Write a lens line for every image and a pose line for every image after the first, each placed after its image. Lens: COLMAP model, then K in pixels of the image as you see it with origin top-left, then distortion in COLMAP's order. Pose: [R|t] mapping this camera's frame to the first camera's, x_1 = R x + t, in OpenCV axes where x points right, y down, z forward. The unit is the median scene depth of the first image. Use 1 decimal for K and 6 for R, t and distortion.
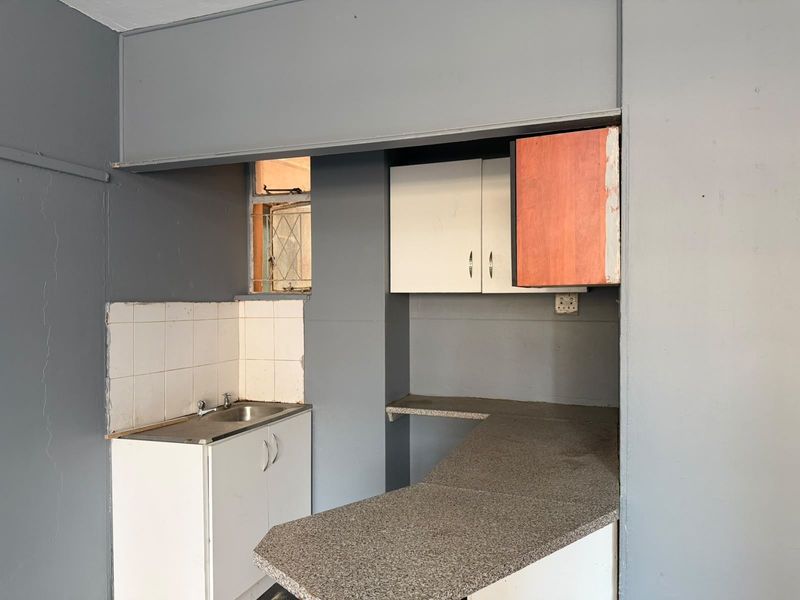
lens RADIAL K [[581.9, 0, 395.0], [0, 581.9, 302.8], [0, 0, 1]] dist [0.064400, -0.069047]
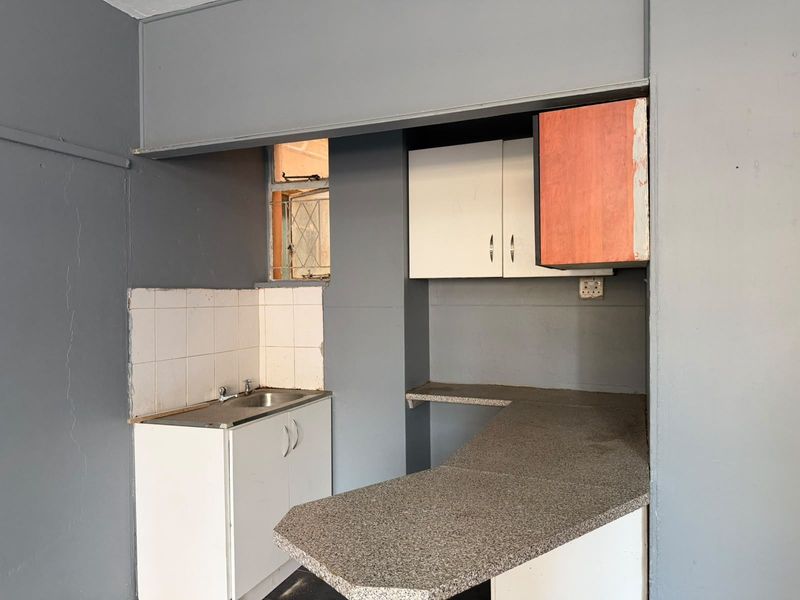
lens RADIAL K [[581.9, 0, 389.2], [0, 581.9, 297.4], [0, 0, 1]] dist [0.064400, -0.069047]
pose [[0.999087, -0.006557, -0.042217, -0.001556], [0.006581, 0.999978, 0.000438, 0.017430], [0.042214, -0.000715, 0.999108, 0.012886]]
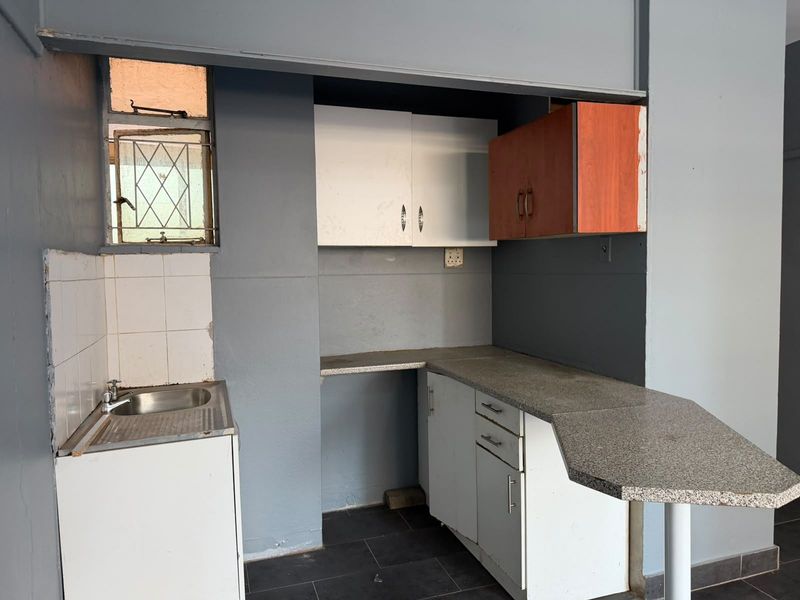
lens RADIAL K [[581.9, 0, 405.4], [0, 581.9, 299.6], [0, 0, 1]] dist [0.064400, -0.069047]
pose [[0.763385, -0.045196, 0.644361, -0.591121], [0.017041, 0.998611, 0.049856, 0.028978], [-0.645719, -0.027079, 0.763095, 0.255357]]
